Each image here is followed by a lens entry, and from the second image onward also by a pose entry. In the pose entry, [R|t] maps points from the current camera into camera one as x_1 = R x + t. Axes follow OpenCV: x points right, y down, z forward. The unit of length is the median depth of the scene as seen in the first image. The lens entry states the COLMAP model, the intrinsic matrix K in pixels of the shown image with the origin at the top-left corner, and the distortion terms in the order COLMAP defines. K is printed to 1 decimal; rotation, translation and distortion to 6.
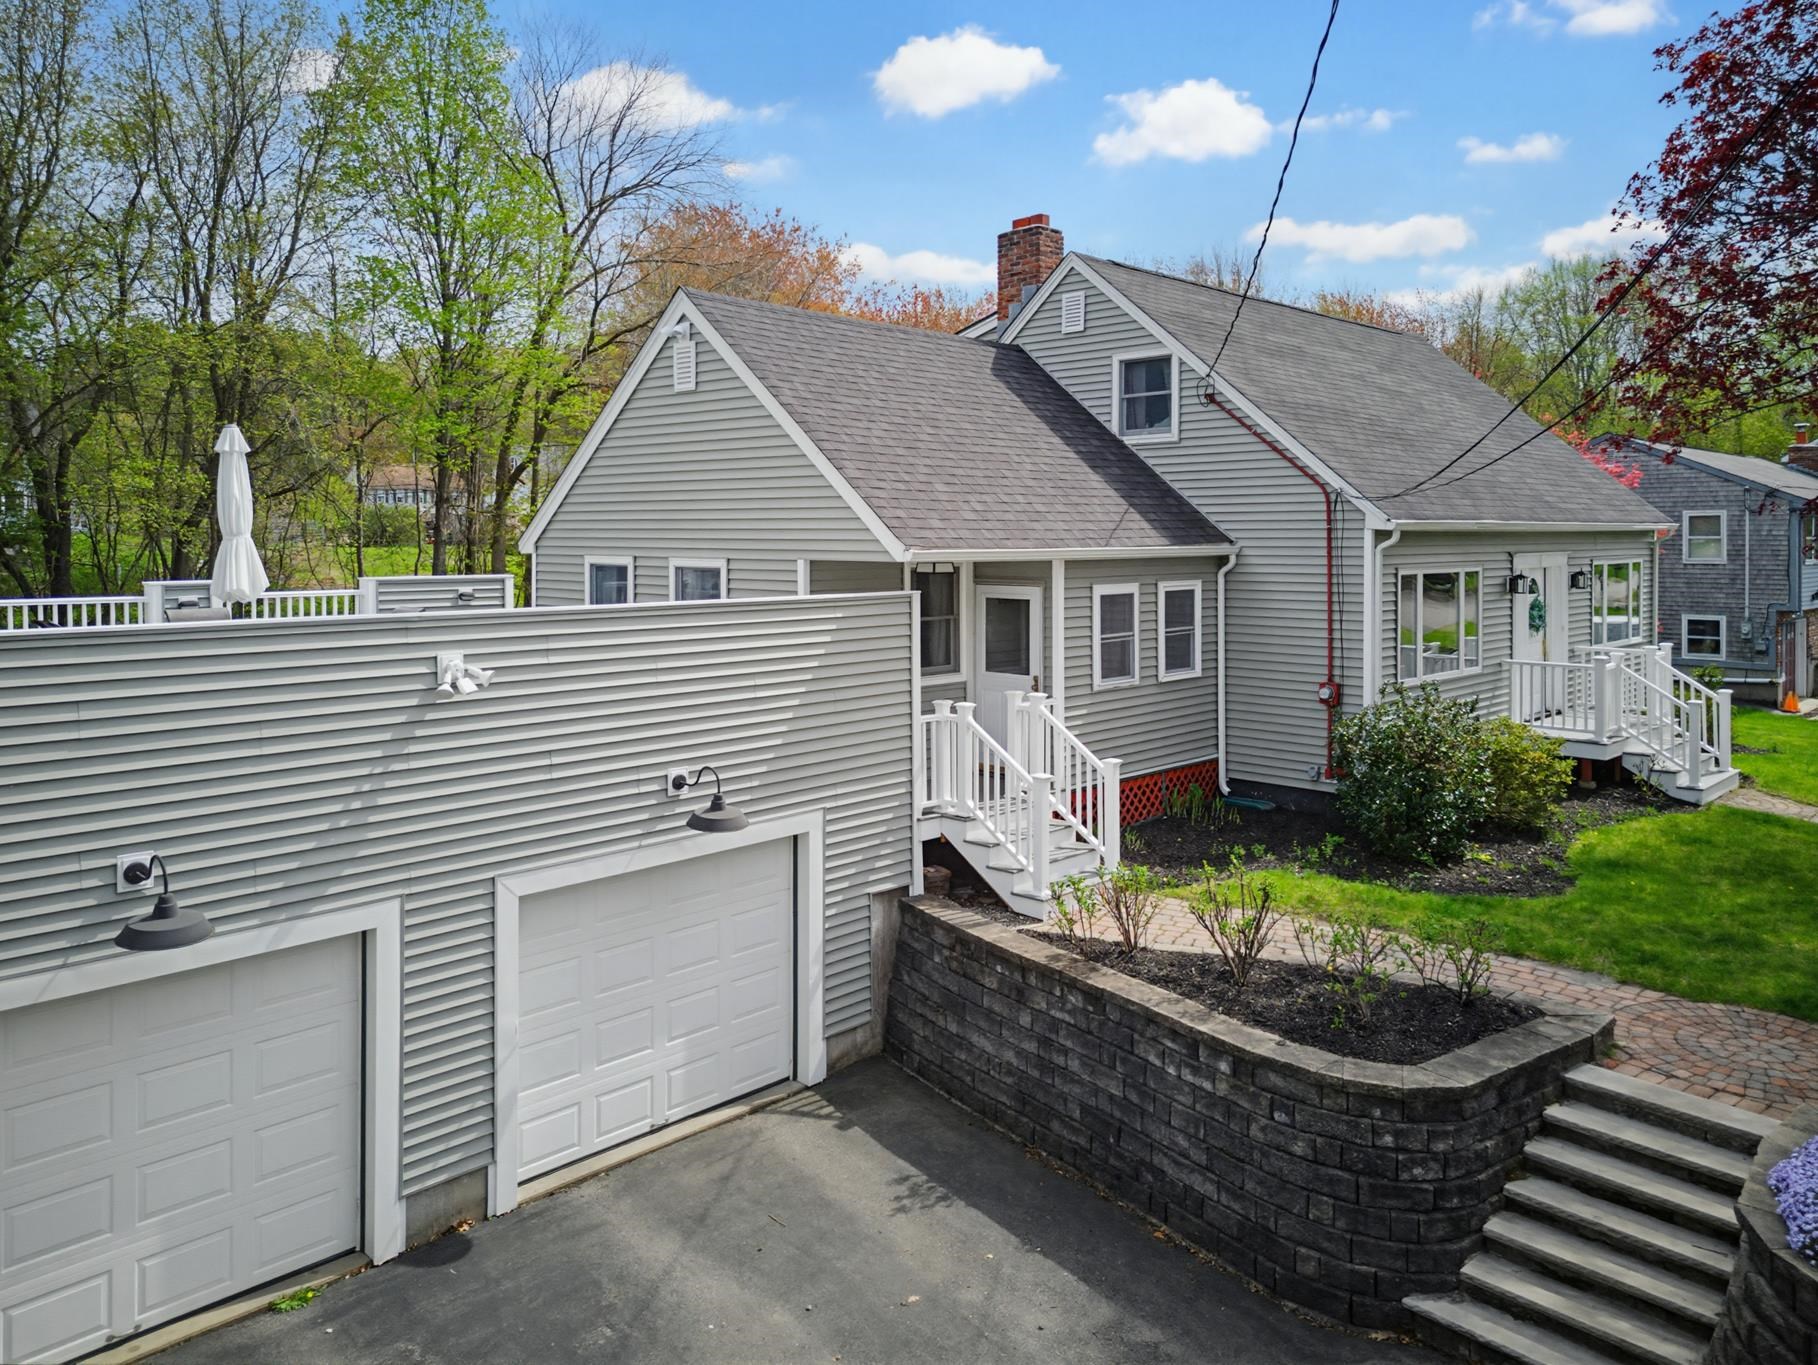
lens RADIAL K [[1300.6, 0, 915.8], [0, 1300.6, 544.5], [0, 0, 1]] dist [0.030908, -0.001224]
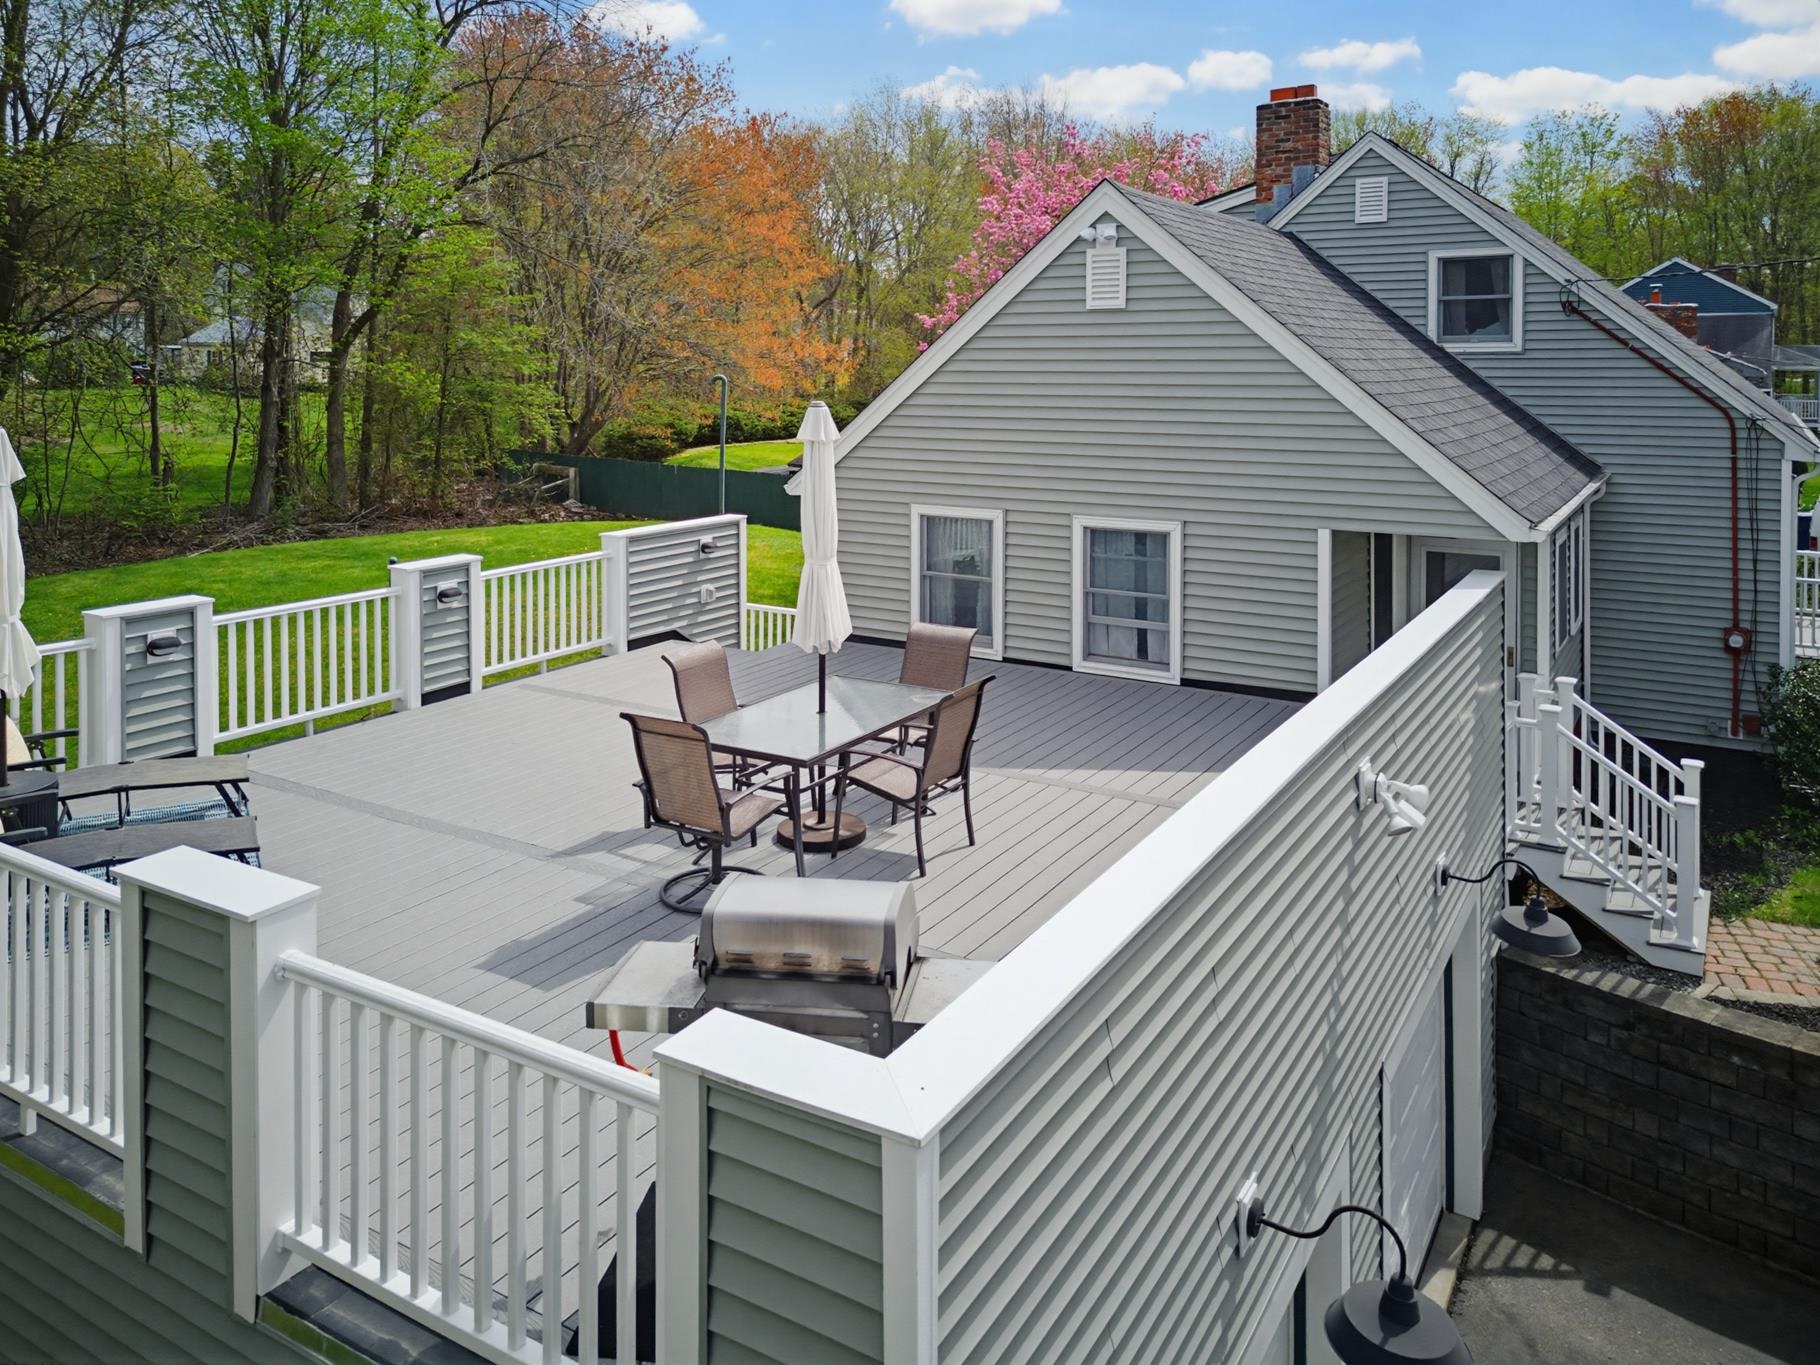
lens RADIAL K [[1333.6, 0, 906.0], [0, 1333.6, 364.6], [0, 0, 1]] dist [0.001615, -0.006031]
pose [[0.979739, -0.002694, 0.200261, -0.431735], [0.003284, 0.999991, -0.002617, -0.076227], [-0.200253, 0.003222, 0.979739, 0.207413]]
